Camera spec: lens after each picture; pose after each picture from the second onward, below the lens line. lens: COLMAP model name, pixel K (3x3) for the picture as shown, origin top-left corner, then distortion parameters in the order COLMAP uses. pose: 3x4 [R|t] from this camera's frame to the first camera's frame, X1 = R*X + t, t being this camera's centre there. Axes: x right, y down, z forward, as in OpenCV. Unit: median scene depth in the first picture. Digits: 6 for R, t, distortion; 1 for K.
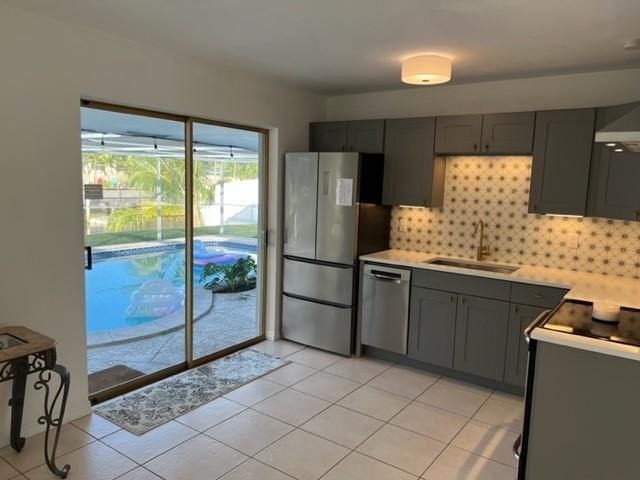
lens RADIAL K [[477.0, 0, 325.5], [0, 477.0, 241.4], [0, 0, 1]] dist [0.022720, -0.032216]
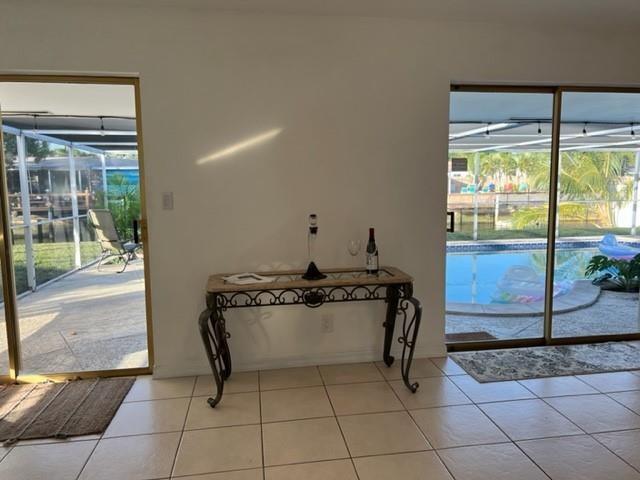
lens RADIAL K [[477.0, 0, 325.5], [0, 477.0, 241.4], [0, 0, 1]] dist [0.022720, -0.032216]
pose [[0.689128, 0.044244, -0.723288, 0.108756], [-0.053572, 0.998514, 0.010037, 0.070347], [0.722657, 0.031831, 0.690474, -0.014863]]
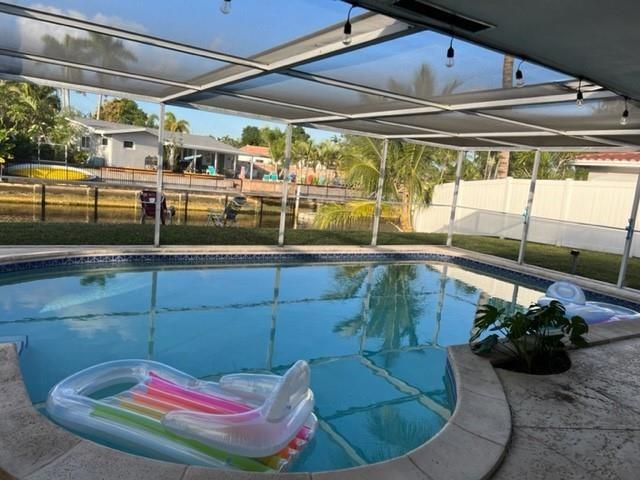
lens RADIAL K [[477.0, 0, 325.5], [0, 477.0, 241.4], [0, 0, 1]] dist [0.022720, -0.032216]
pose [[0.917794, 0.104230, -0.383132, -0.420304], [-0.109165, 0.993984, 0.008905, -0.027842], [0.381755, 0.033651, 0.923651, 0.847576]]
